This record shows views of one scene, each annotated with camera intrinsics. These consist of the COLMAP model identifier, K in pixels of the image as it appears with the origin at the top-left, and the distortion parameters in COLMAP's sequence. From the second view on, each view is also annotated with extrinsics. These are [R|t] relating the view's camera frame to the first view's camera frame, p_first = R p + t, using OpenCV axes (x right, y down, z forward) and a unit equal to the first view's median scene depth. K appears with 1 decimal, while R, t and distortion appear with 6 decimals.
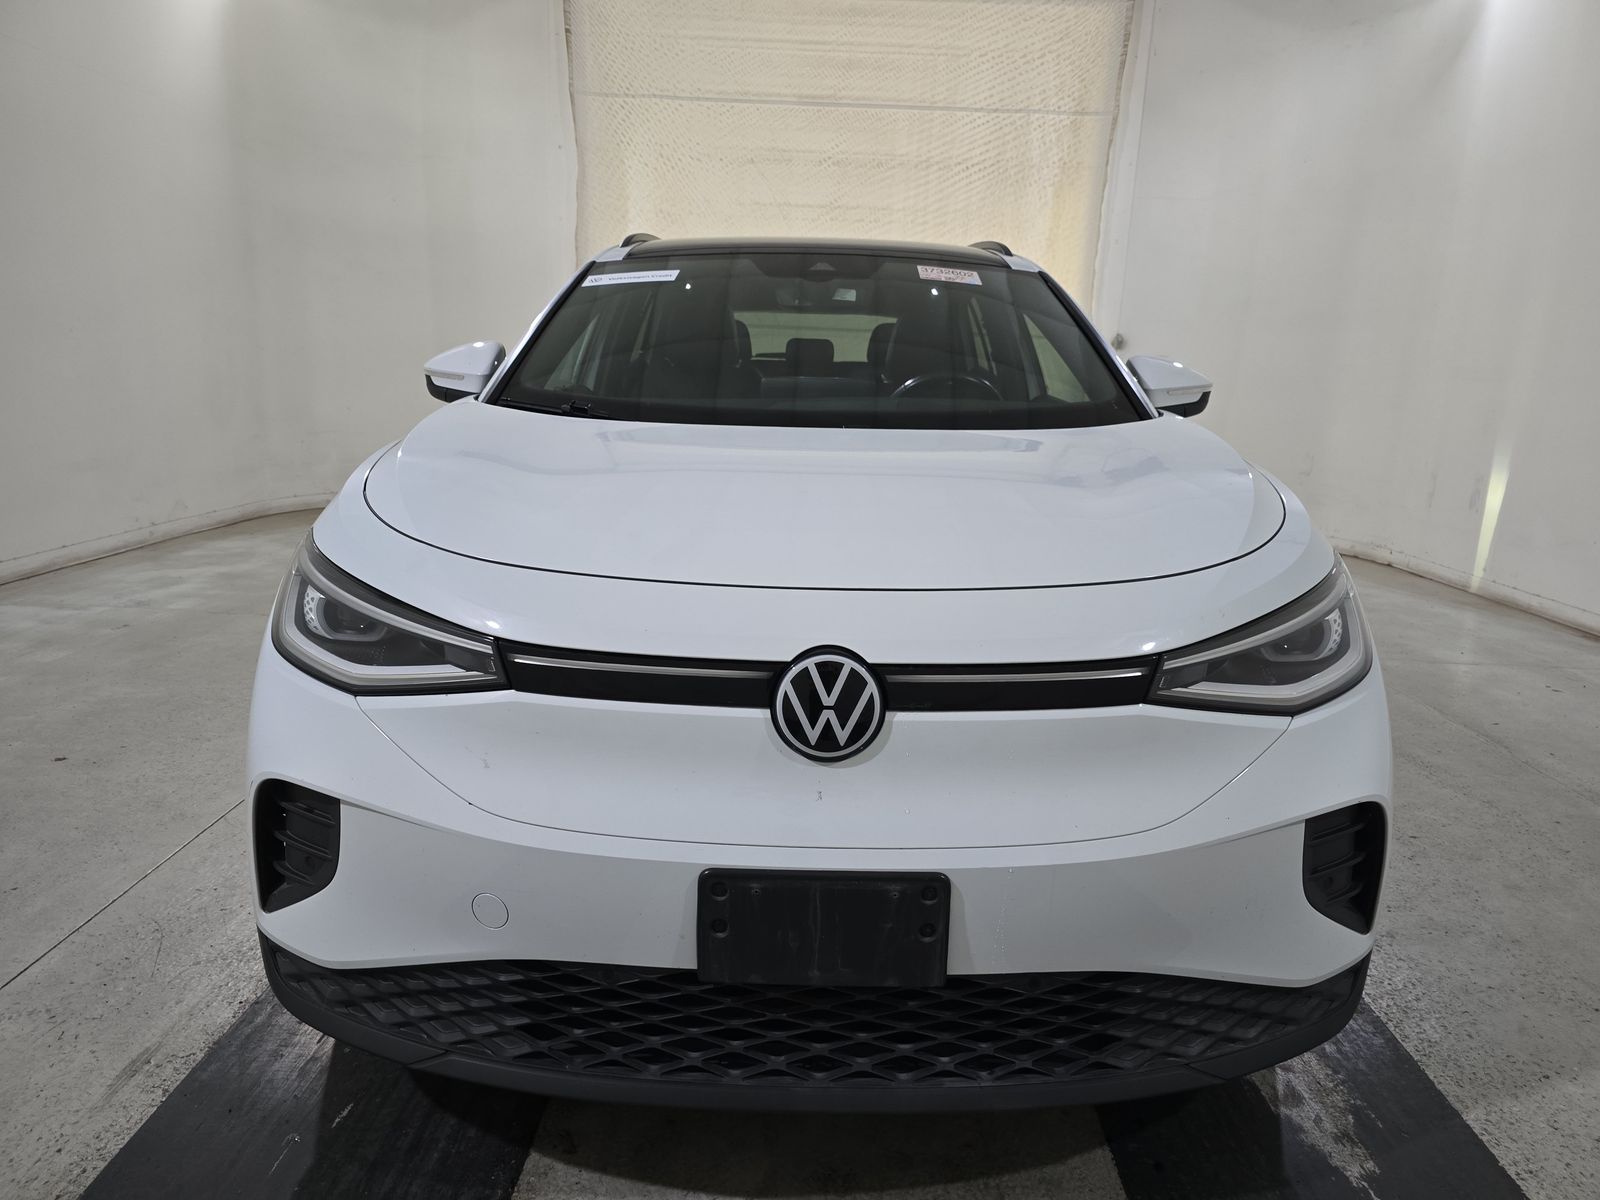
lens RADIAL K [[1059.0, 0, 808.6], [0, 1059.0, 593.2], [0, 0, 1]] dist [0.035307, -0.027520]
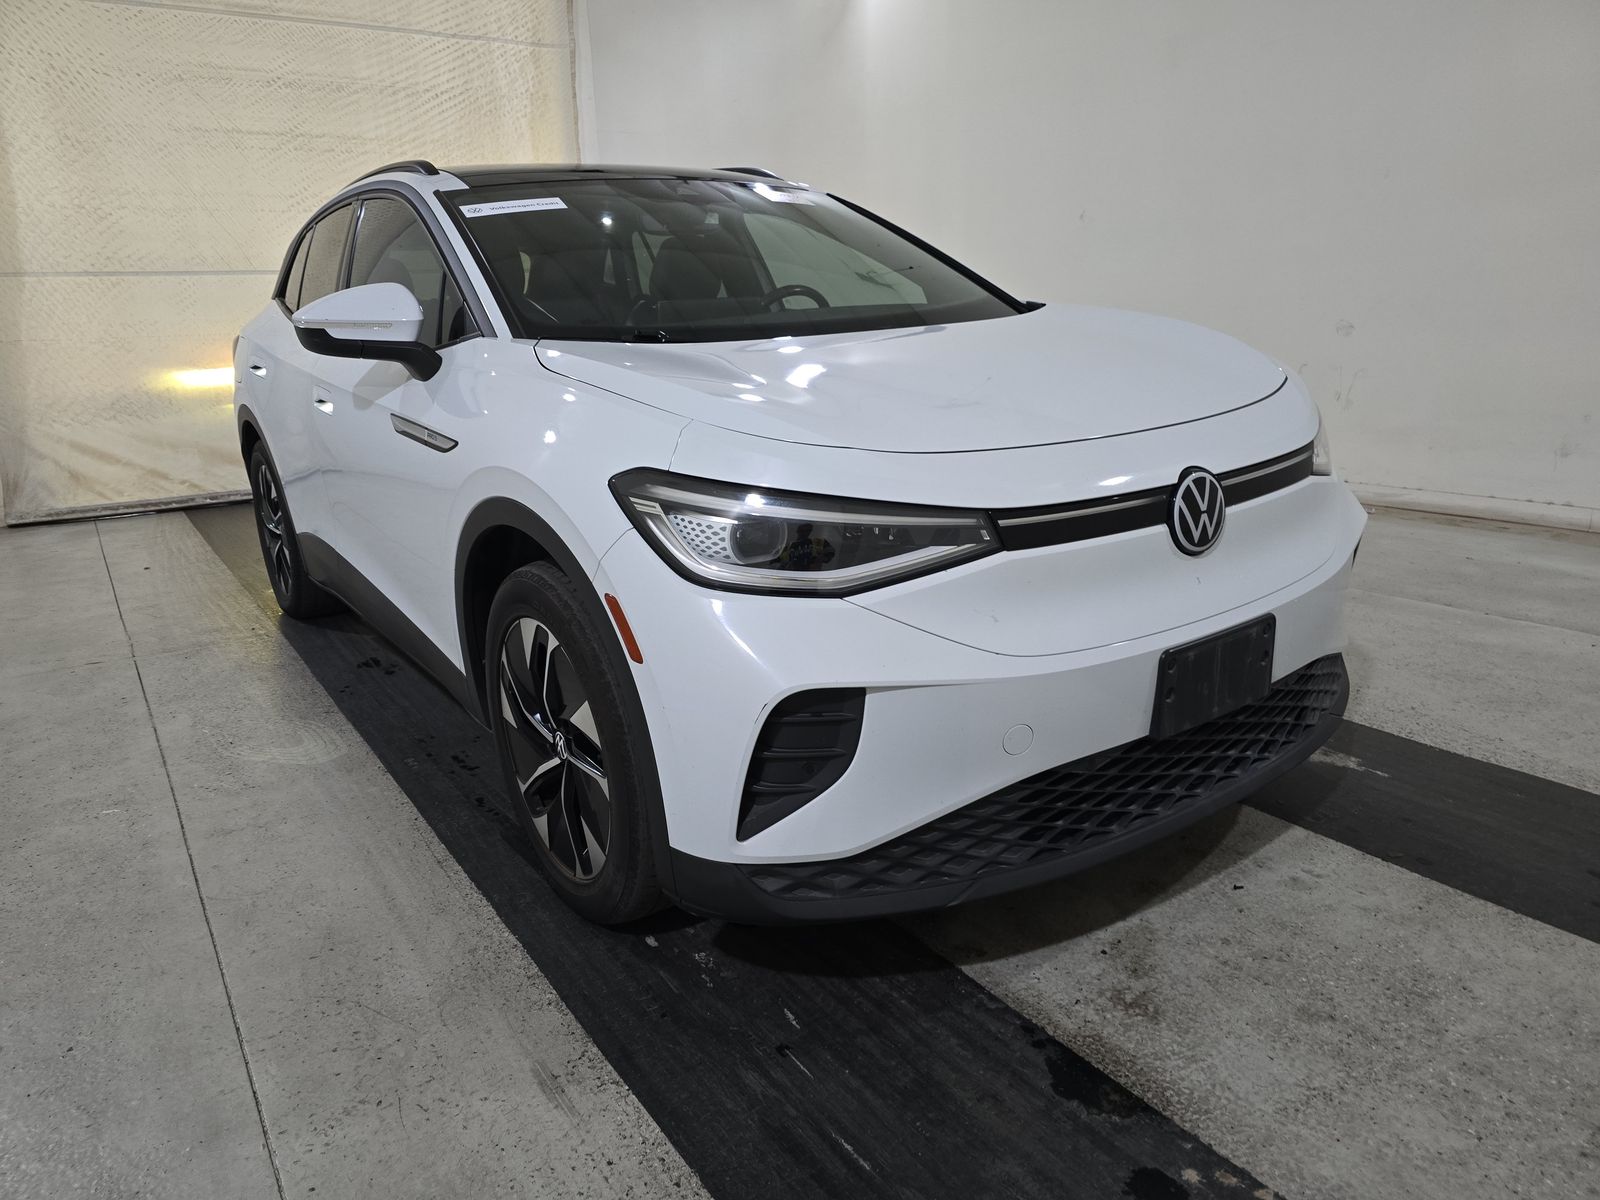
lens RADIAL K [[1059.0, 0, 797.8], [0, 1059.0, 585.3], [0, 0, 1]] dist [0.035307, -0.027520]
pose [[0.818036, -0.214710, 0.533589, -0.194215], [0.189755, 0.976516, 0.102027, -0.006083], [-0.542964, 0.017790, 0.839567, 0.026133]]
